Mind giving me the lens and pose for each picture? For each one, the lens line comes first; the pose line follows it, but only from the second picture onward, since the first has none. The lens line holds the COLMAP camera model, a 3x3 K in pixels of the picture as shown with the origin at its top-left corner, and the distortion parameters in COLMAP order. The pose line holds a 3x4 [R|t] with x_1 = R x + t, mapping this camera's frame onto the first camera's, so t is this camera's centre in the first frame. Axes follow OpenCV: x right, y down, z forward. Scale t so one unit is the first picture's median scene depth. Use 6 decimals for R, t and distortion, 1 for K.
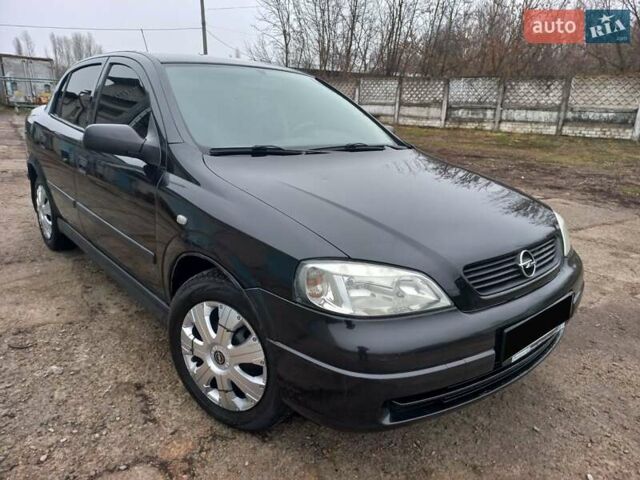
lens RADIAL K [[442.9, 0, 321.4], [0, 442.9, 240.0], [0, 0, 1]] dist [0.012899, -0.004012]
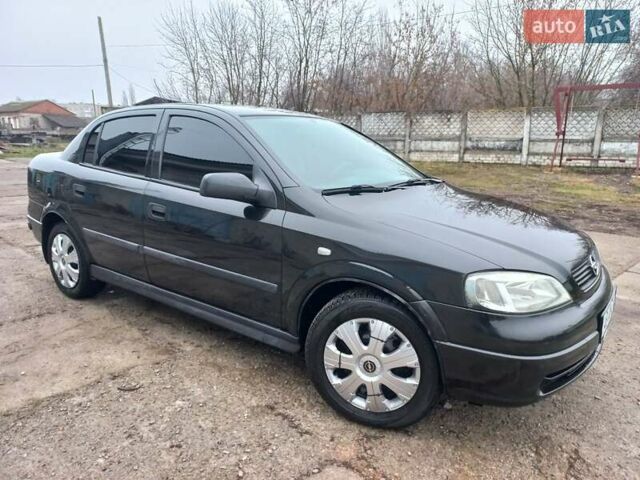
lens RADIAL K [[442.9, 0, 321.4], [0, 442.9, 240.0], [0, 0, 1]] dist [0.012899, -0.004012]
pose [[0.980615, -0.066887, 0.184173, -0.309477], [0.079888, 0.994741, -0.064094, -0.000873], [-0.178917, 0.077565, 0.980802, -0.083309]]
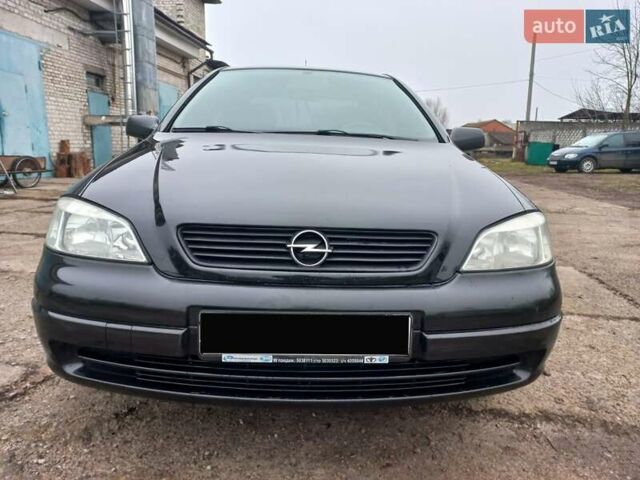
lens RADIAL K [[442.9, 0, 321.4], [0, 442.9, 240.0], [0, 0, 1]] dist [0.012899, -0.004012]
pose [[0.783024, 0.118289, -0.610640, 0.523925], [-0.184914, 0.981632, -0.046960, 0.039449], [0.593869, 0.149687, 0.790515, 0.247239]]
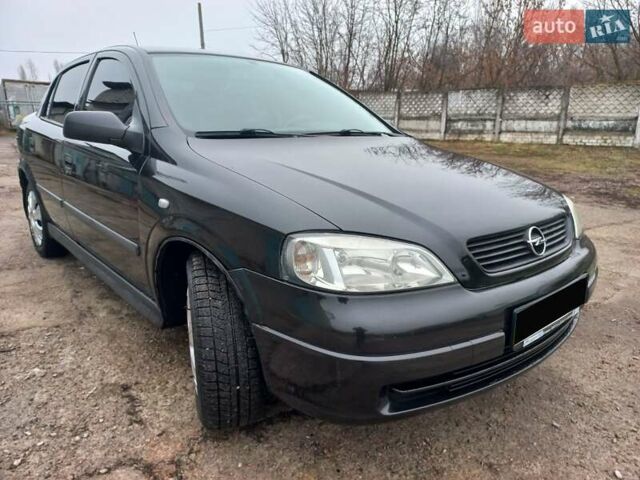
lens RADIAL K [[445.6, 0, 320.0], [0, 445.6, 240.0], [0, 0, 1]] dist [0.007416, 0.000515]
pose [[0.999705, -0.022931, -0.008015, 0.007761], [0.022618, 0.999053, -0.037166, 0.042852], [0.008859, 0.036973, 0.999277, 0.036994]]
